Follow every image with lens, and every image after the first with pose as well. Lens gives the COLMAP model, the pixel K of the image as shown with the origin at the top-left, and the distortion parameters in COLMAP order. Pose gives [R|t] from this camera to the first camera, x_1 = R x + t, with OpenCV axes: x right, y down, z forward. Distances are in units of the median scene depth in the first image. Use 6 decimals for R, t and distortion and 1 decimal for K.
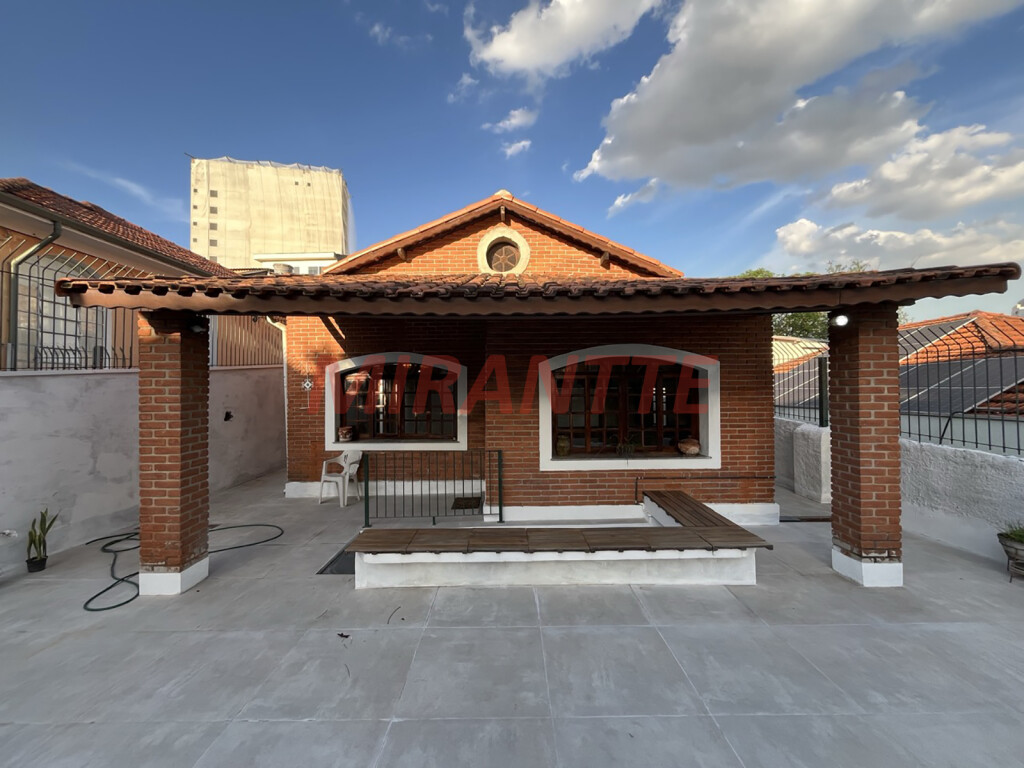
lens RADIAL K [[411.5, 0, 512.5], [0, 411.5, 384.2], [0, 0, 1]] dist [0.000624, 0.000333]
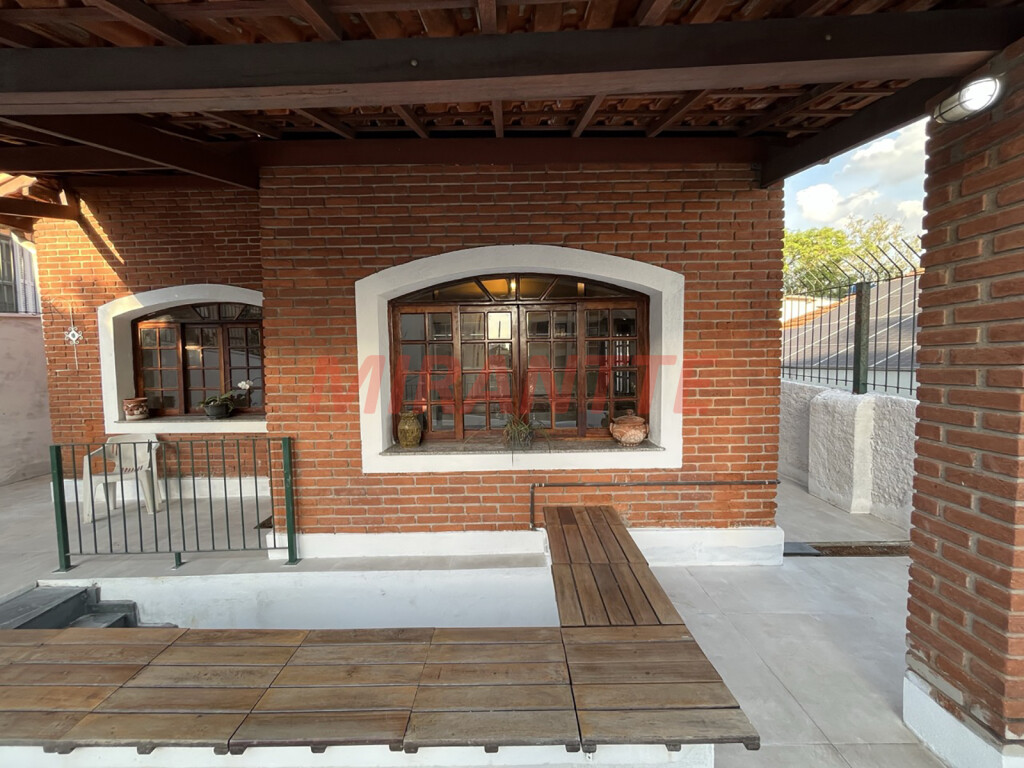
lens RADIAL K [[411.5, 0, 513.2], [0, 411.5, 383.2], [0, 0, 1]] dist [0.000624, 0.000333]
pose [[0.999861, -0.006357, -0.015439, 0.282755], [0.007402, 0.997614, 0.068637, 0.048256], [0.014966, -0.068742, 0.997522, 0.439060]]
